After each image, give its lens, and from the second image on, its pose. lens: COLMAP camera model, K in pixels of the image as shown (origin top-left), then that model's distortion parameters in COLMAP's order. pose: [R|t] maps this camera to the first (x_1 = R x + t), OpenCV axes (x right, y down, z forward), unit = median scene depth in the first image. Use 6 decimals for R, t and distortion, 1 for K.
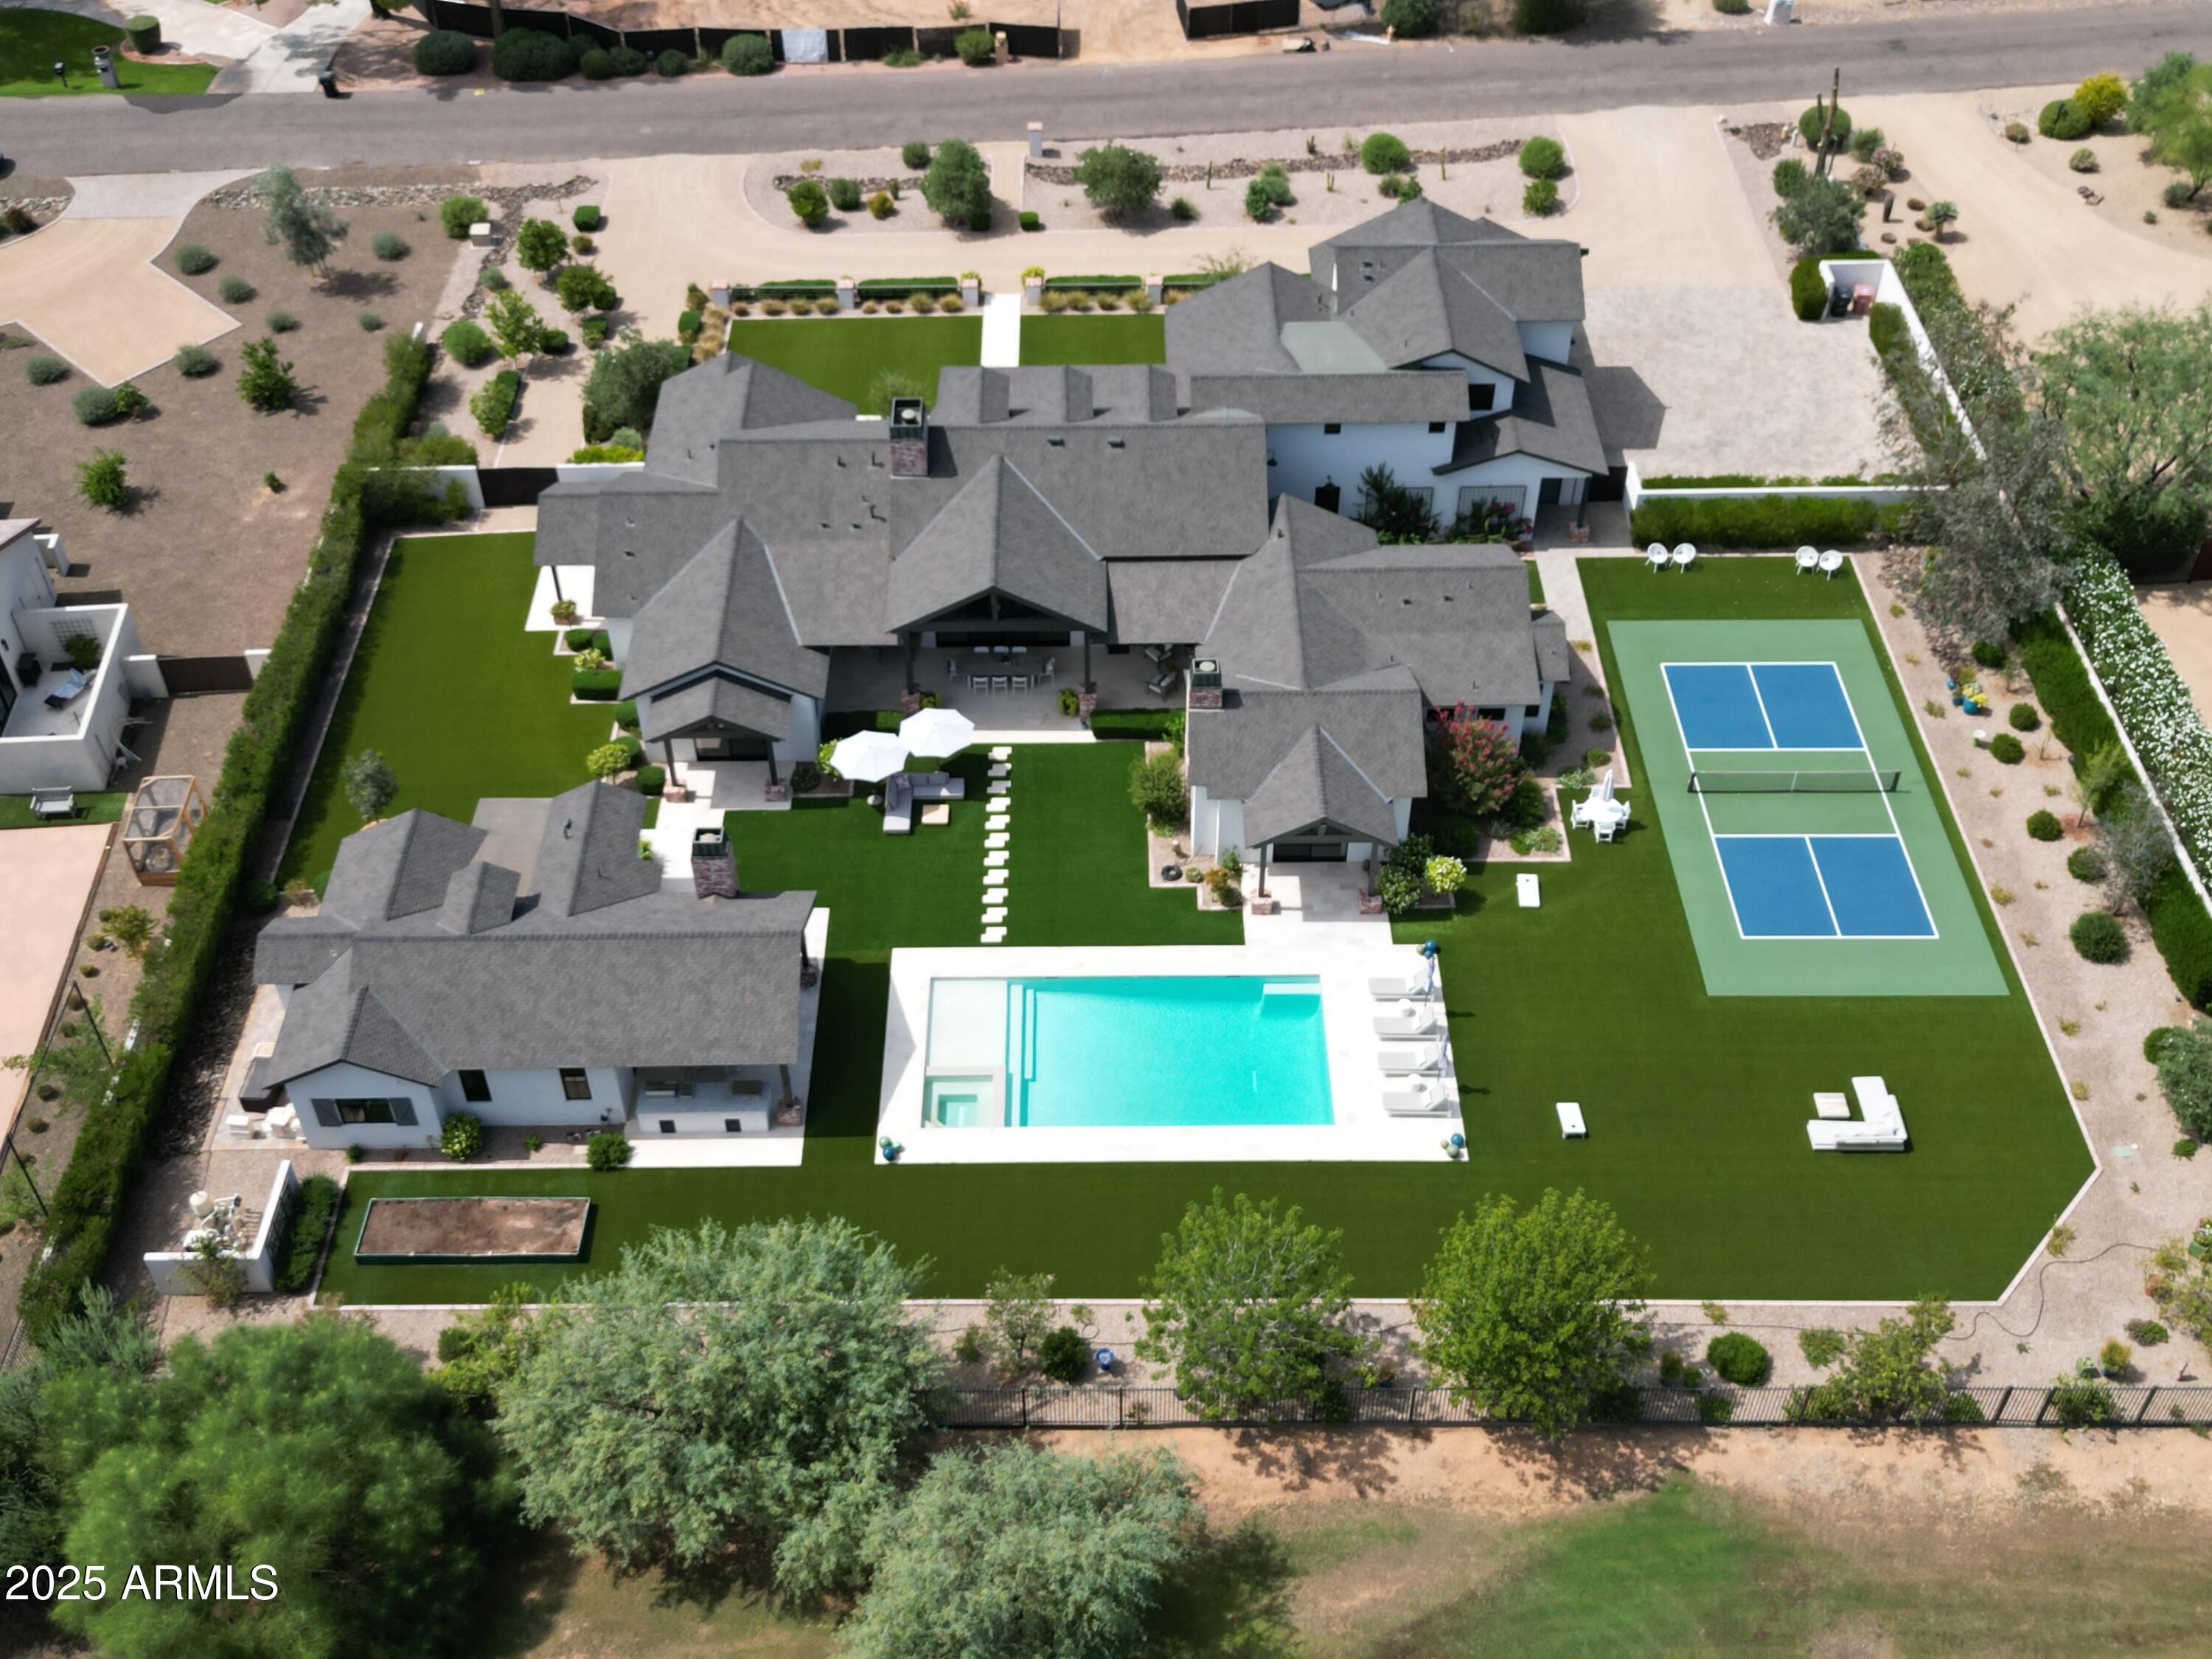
lens RADIAL K [[2287.9, 0, 1091.4], [0, 2287.9, 824.4], [0, 0, 1]] dist [0.098460, -0.164459]
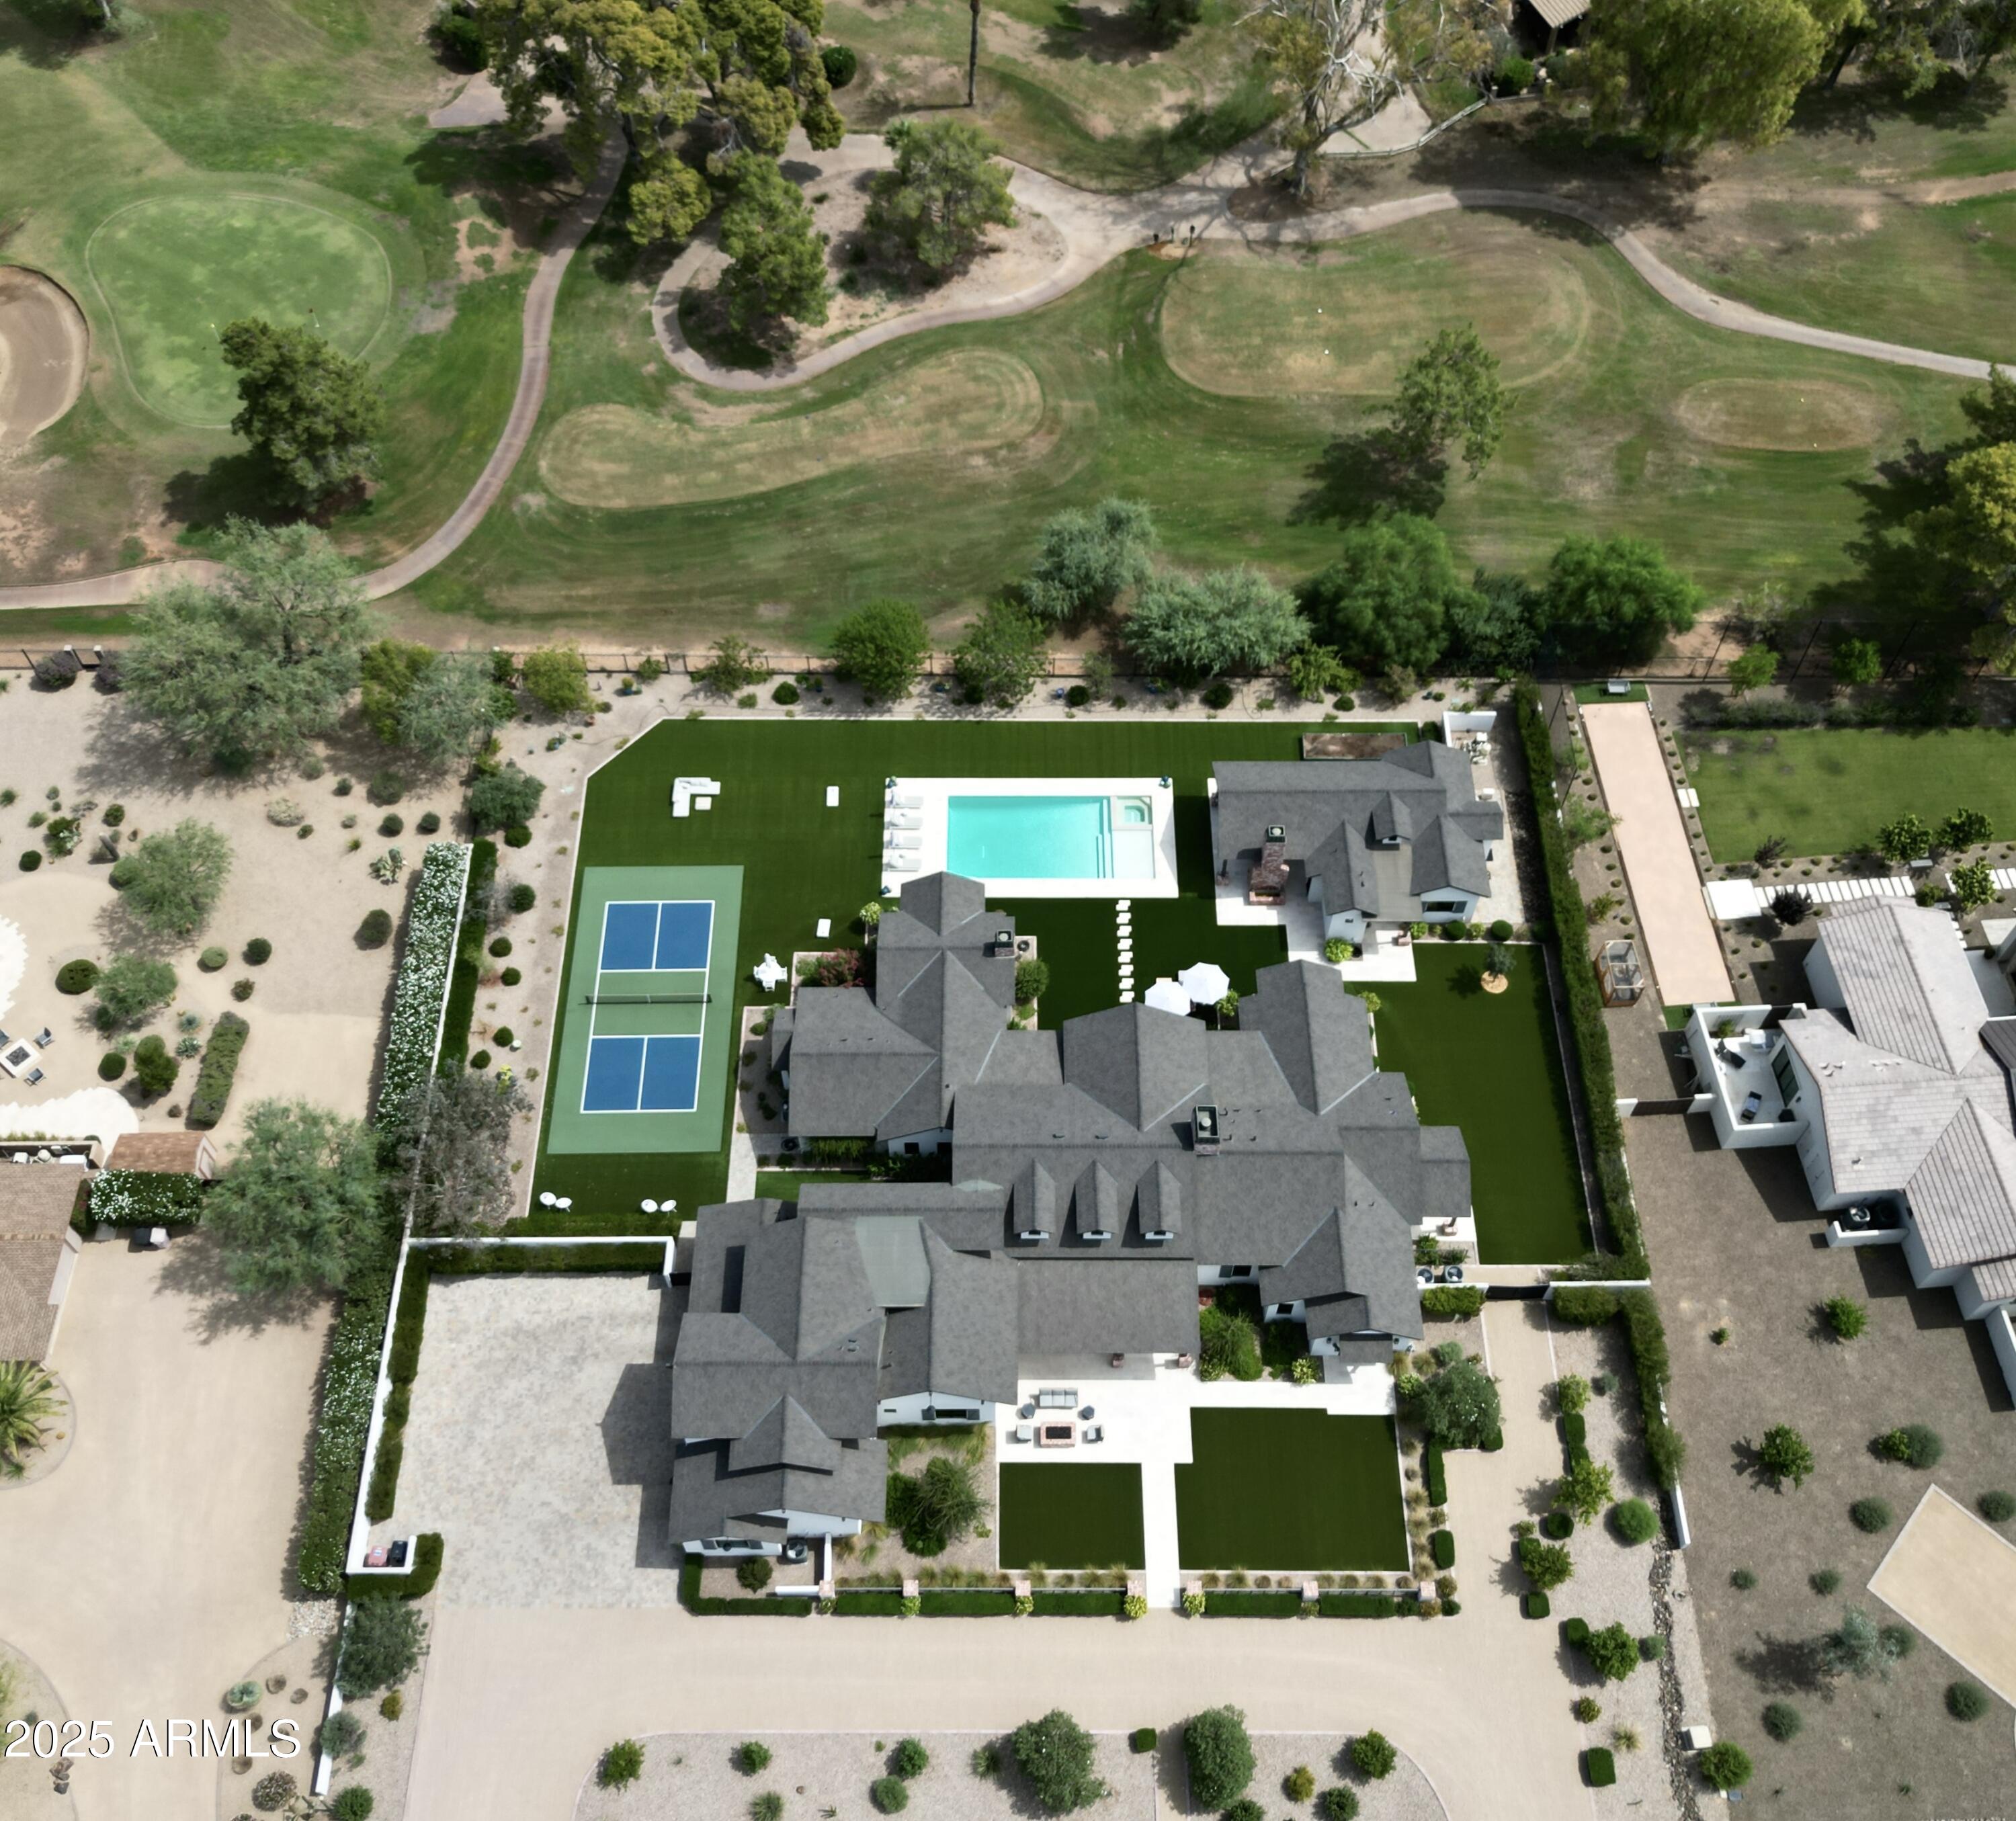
lens RADIAL K [[2030.9, 0, 996.4], [0, 2030.9, 914.5], [0, 0, 1]] dist [0.098779, -0.171197]
pose [[-0.999930, -0.000105, 0.011793, 0.037449], [0.011593, -0.192173, 0.981293, -1.467742], [0.002163, 0.981361, 0.192161, 0.671351]]
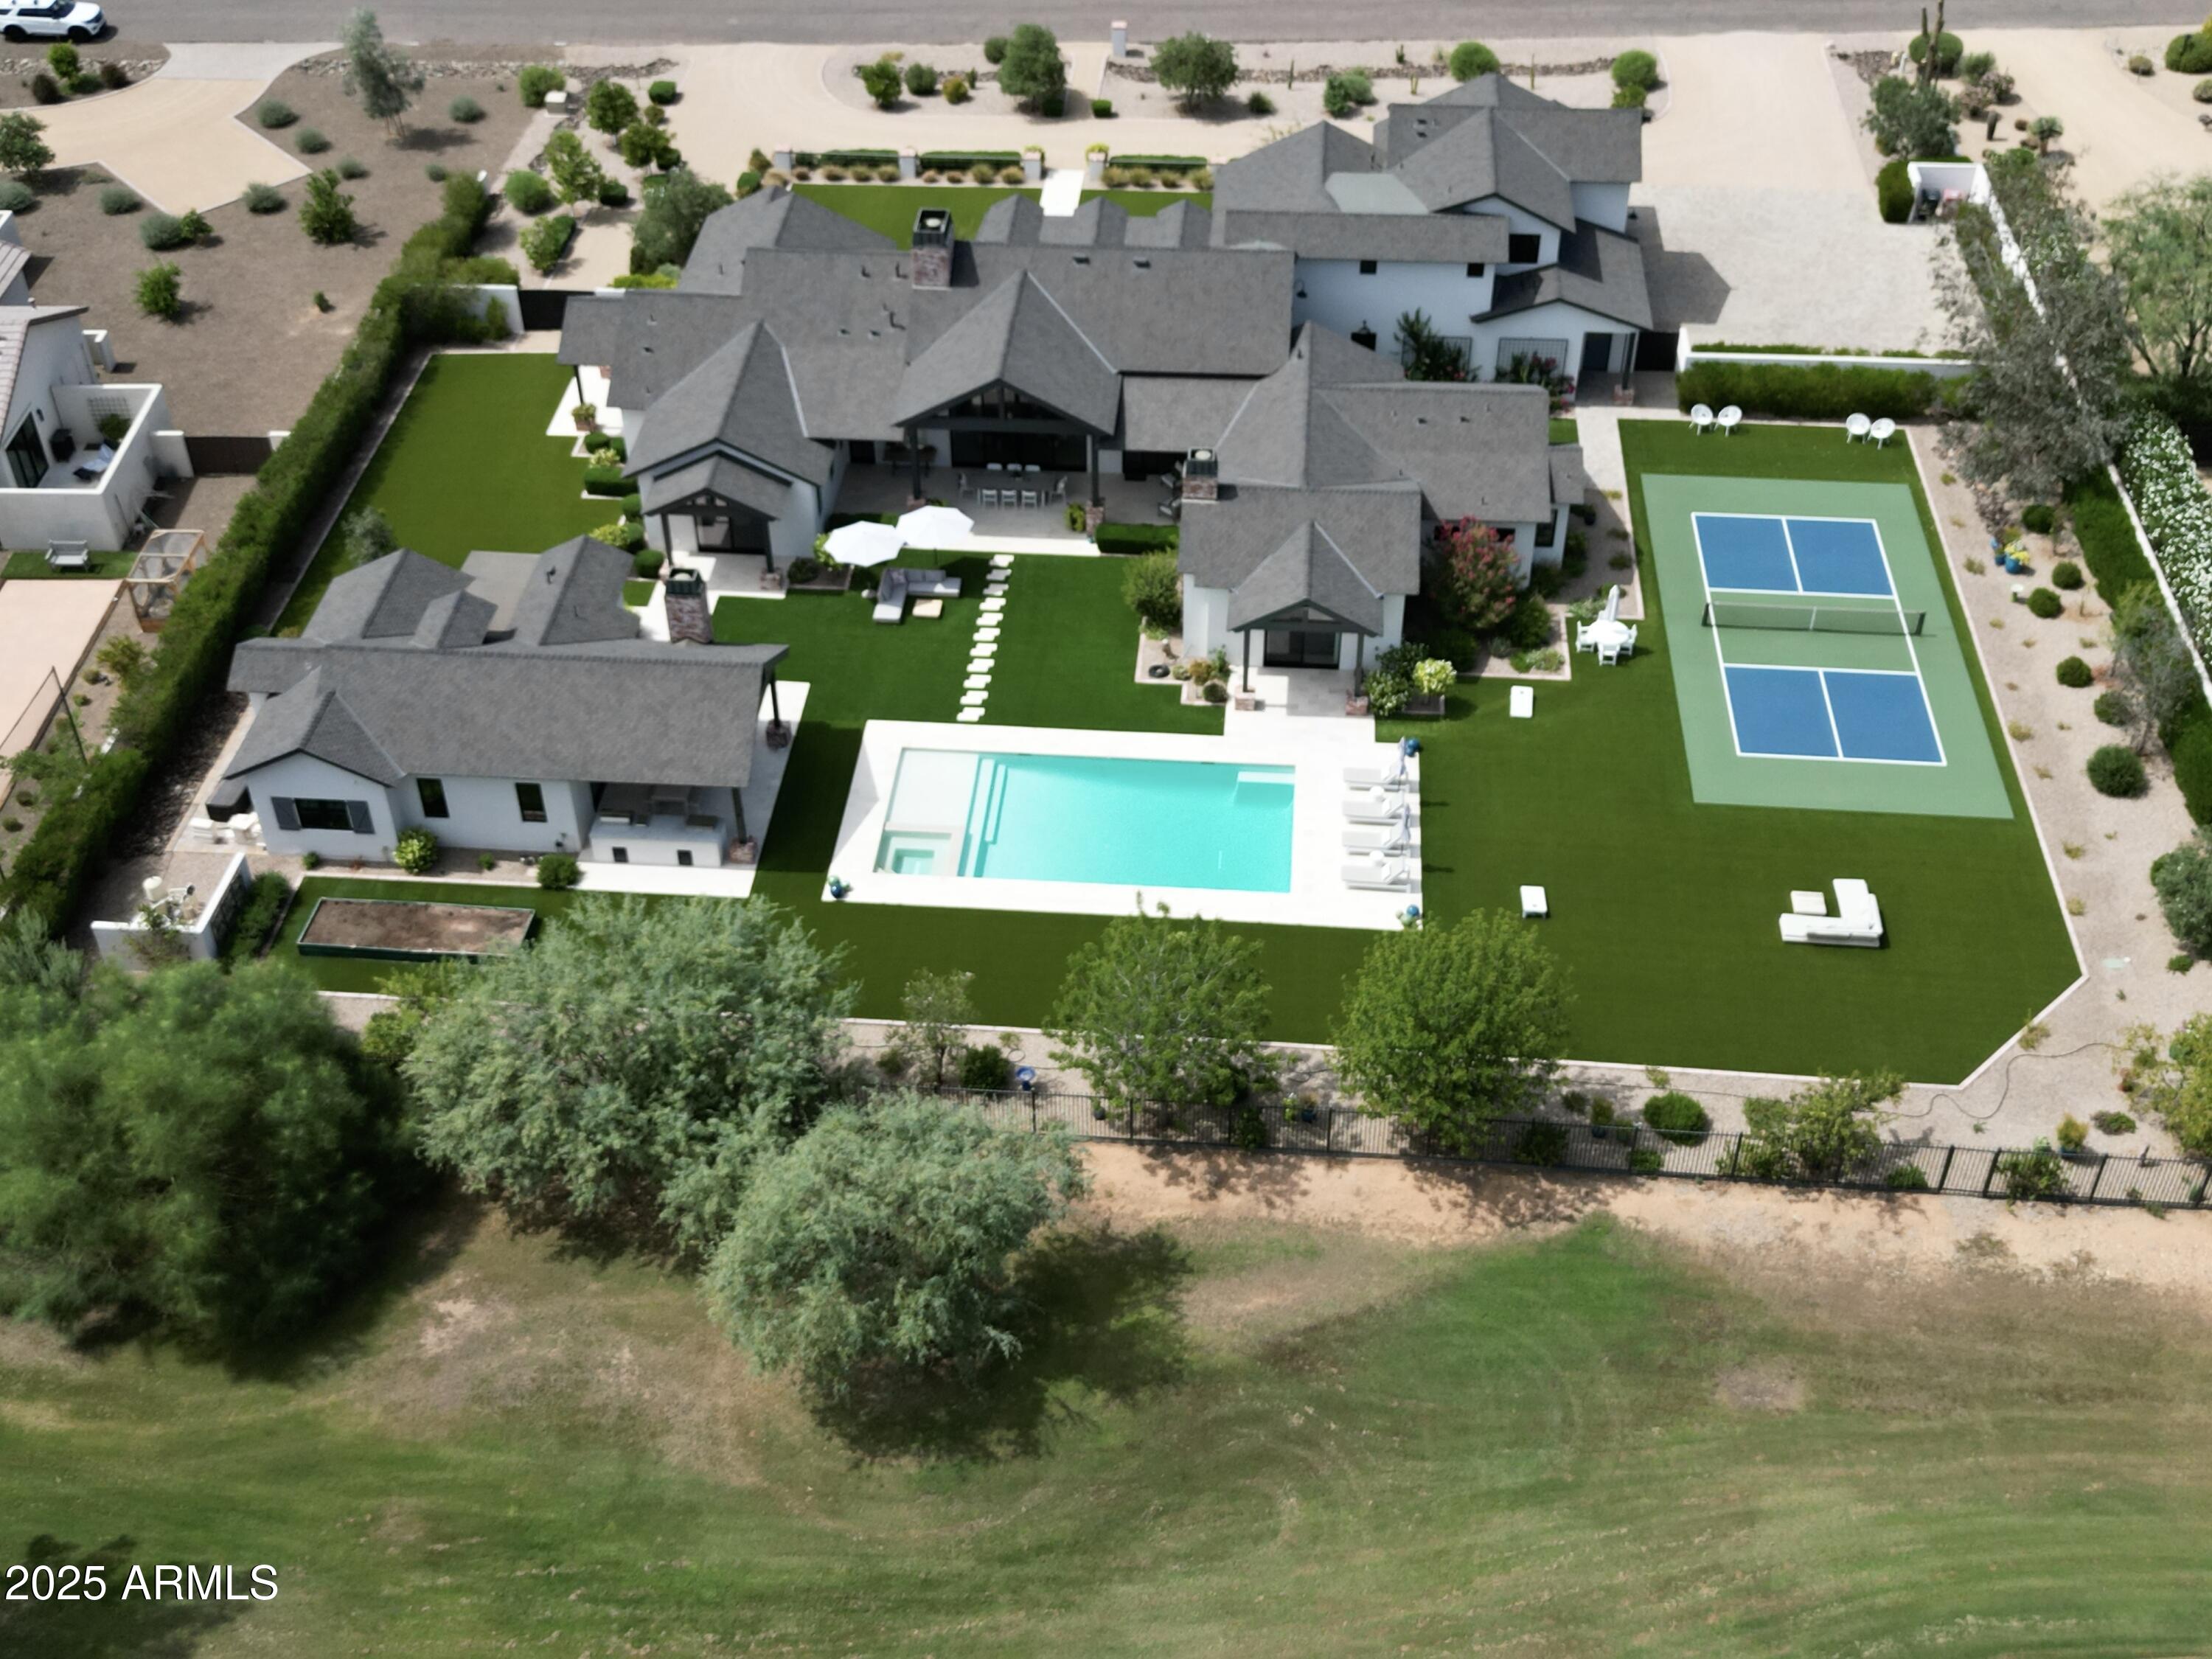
lens RADIAL K [[2437.5, 0, 1092.9], [0, 2437.5, 835.0], [0, 0, 1]] dist [0.116220, -0.233101]
pose [[0.996036, 0.055561, -0.069463, 0.082396], [-0.059748, 0.996425, -0.059726, 0.153859], [0.065897, 0.063640, 0.995795, -0.039676]]
